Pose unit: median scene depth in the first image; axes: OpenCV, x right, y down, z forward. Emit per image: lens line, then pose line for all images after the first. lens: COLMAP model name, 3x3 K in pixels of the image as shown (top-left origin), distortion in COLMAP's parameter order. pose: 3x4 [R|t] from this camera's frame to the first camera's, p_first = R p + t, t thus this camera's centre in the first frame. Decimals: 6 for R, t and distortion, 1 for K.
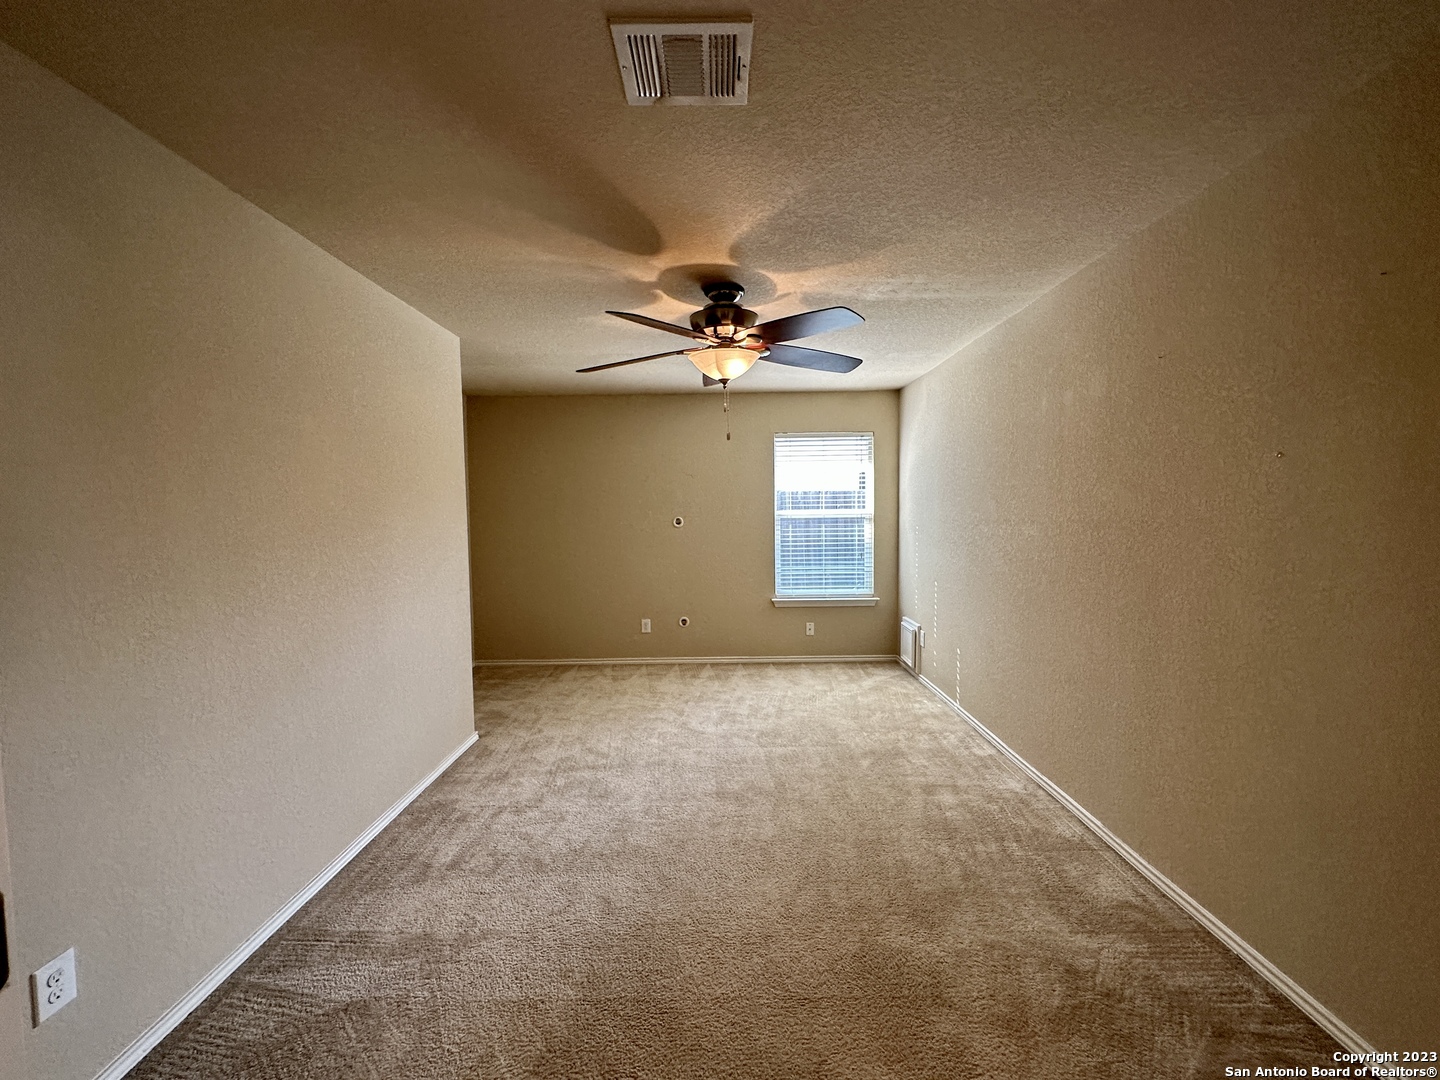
lens RADIAL K [[577.5, 0, 720.7], [0, 577.5, 537.9], [0, 0, 1]] dist [-0.003669, 0.001826]
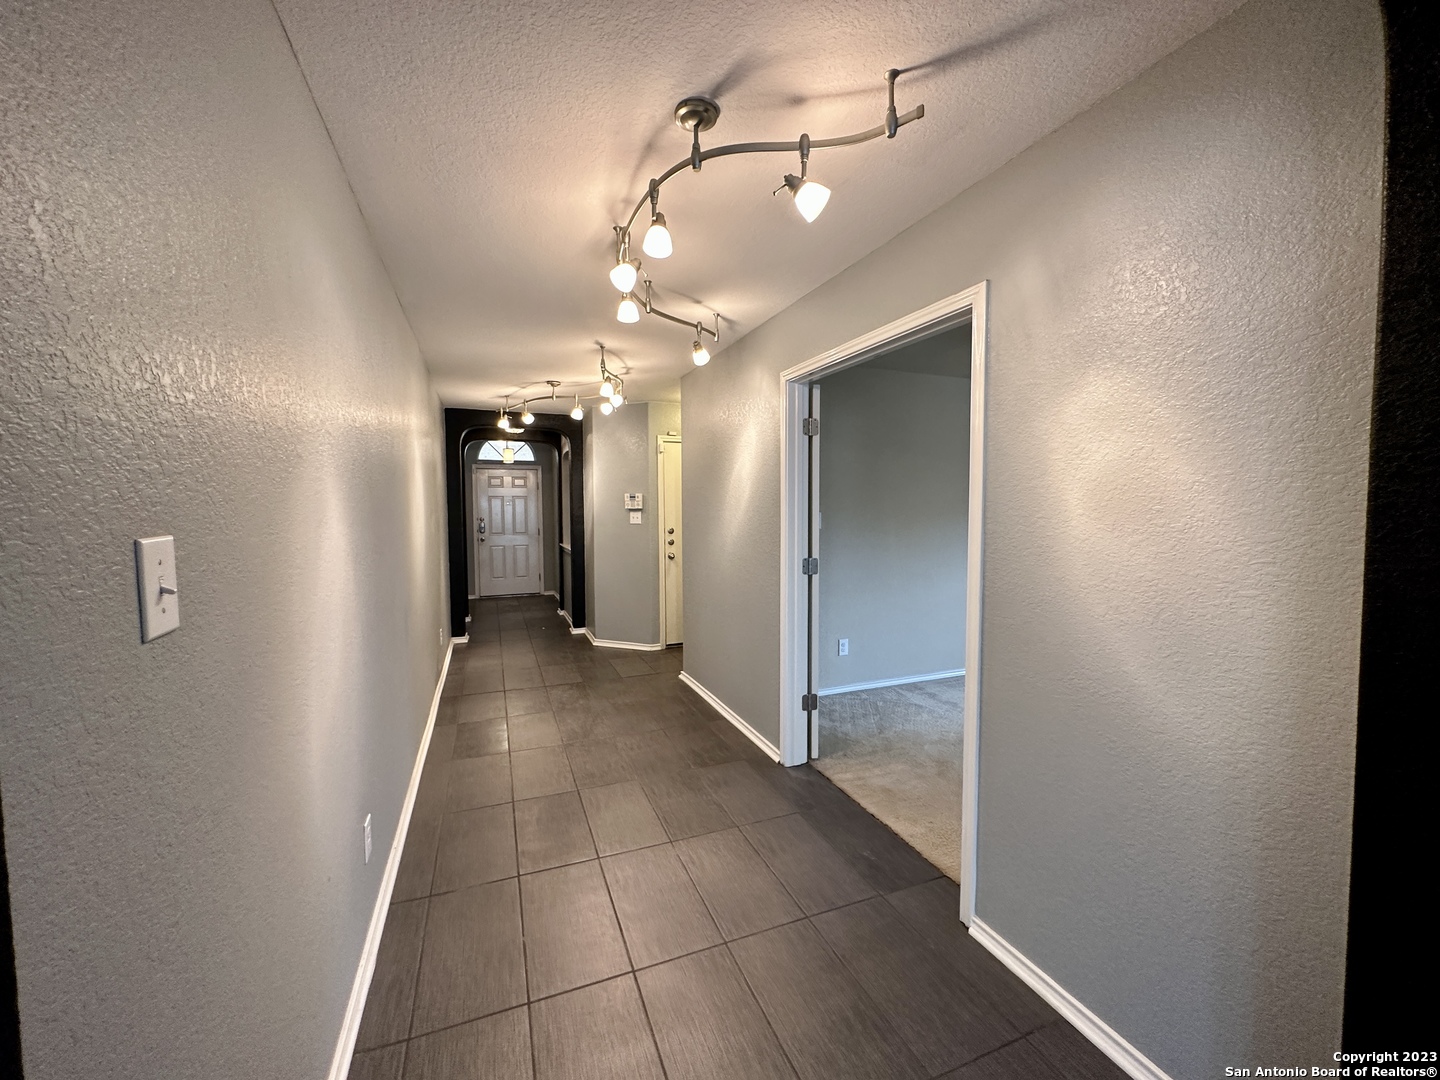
lens RADIAL K [[577.5, 0, 715.3], [0, 577.5, 541.0], [0, 0, 1]] dist [-0.003669, 0.001826]
pose [[0.363264, 0.067970, -0.929204, 1.252851], [-0.049984, 0.997321, 0.053412, 0.022596], [0.930345, 0.027043, 0.365688, -0.706080]]
